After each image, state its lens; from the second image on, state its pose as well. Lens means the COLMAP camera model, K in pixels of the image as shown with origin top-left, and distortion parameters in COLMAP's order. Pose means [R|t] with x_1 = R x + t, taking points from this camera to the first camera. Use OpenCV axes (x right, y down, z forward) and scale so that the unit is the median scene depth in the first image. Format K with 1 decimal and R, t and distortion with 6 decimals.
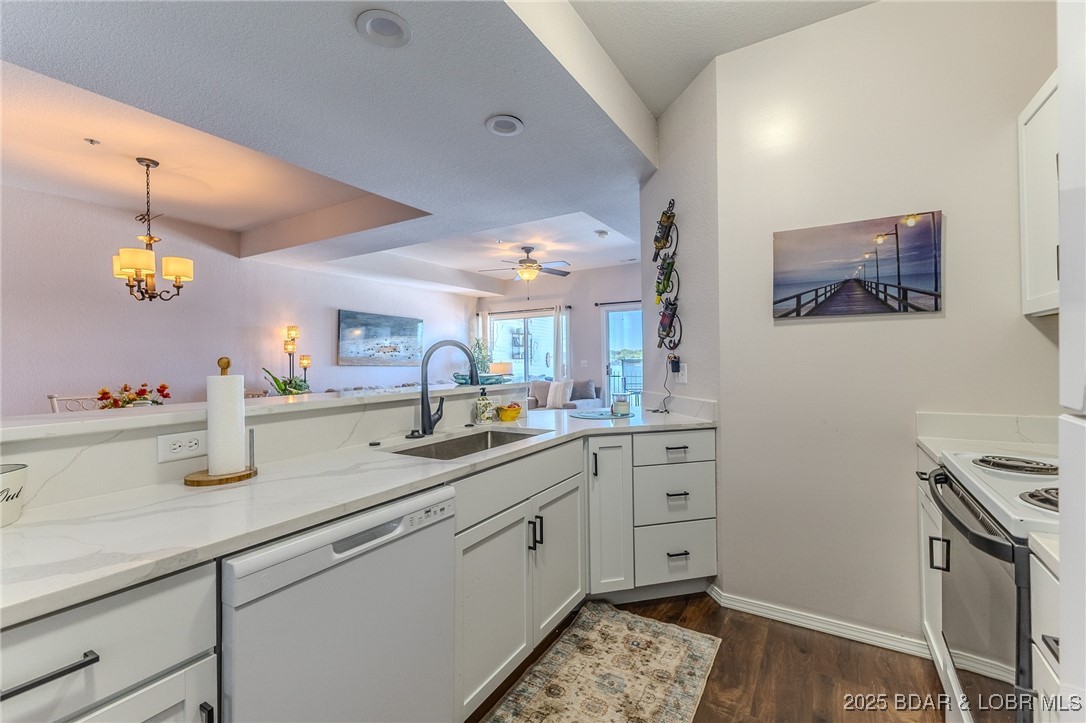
lens RADIAL K [[464.5, 0, 544.8], [0, 464.5, 358.9], [0, 0, 1]] dist [0.012912, -0.004618]
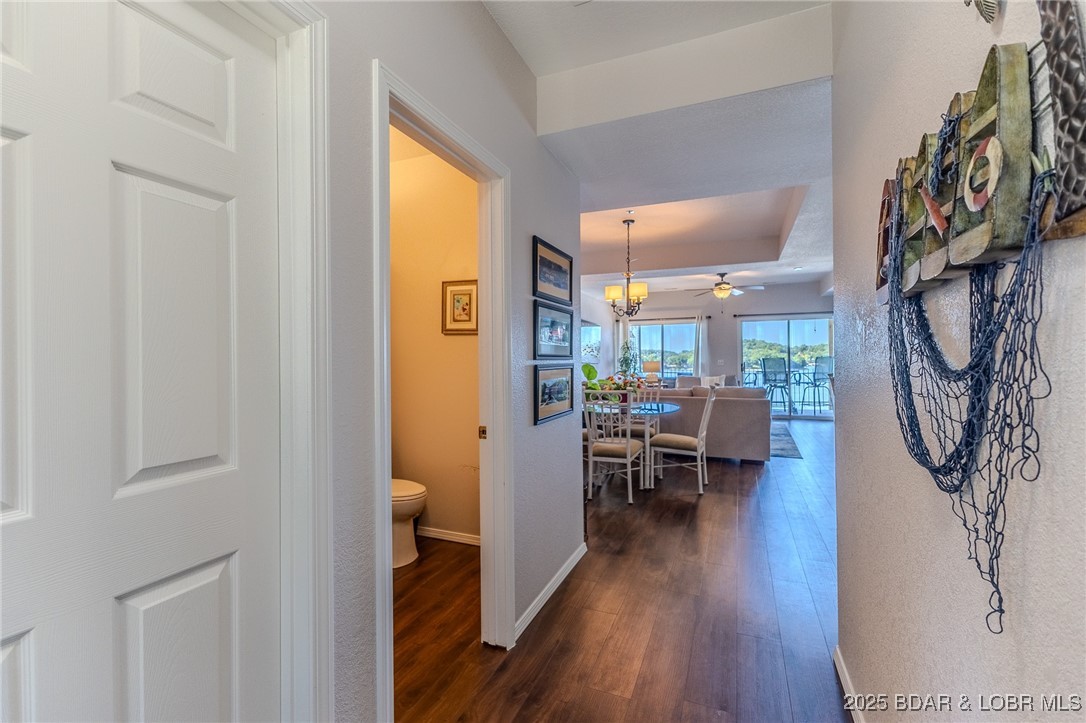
lens RADIAL K [[464.5, 0, 544.8], [0, 464.5, 358.9], [0, 0, 1]] dist [0.012912, -0.004618]
pose [[0.988527, 0.006661, 0.150894, -1.295784], [-0.006674, 0.999978, -0.000423, 0.009799], [-0.150894, -0.000589, 0.988550, -0.386951]]
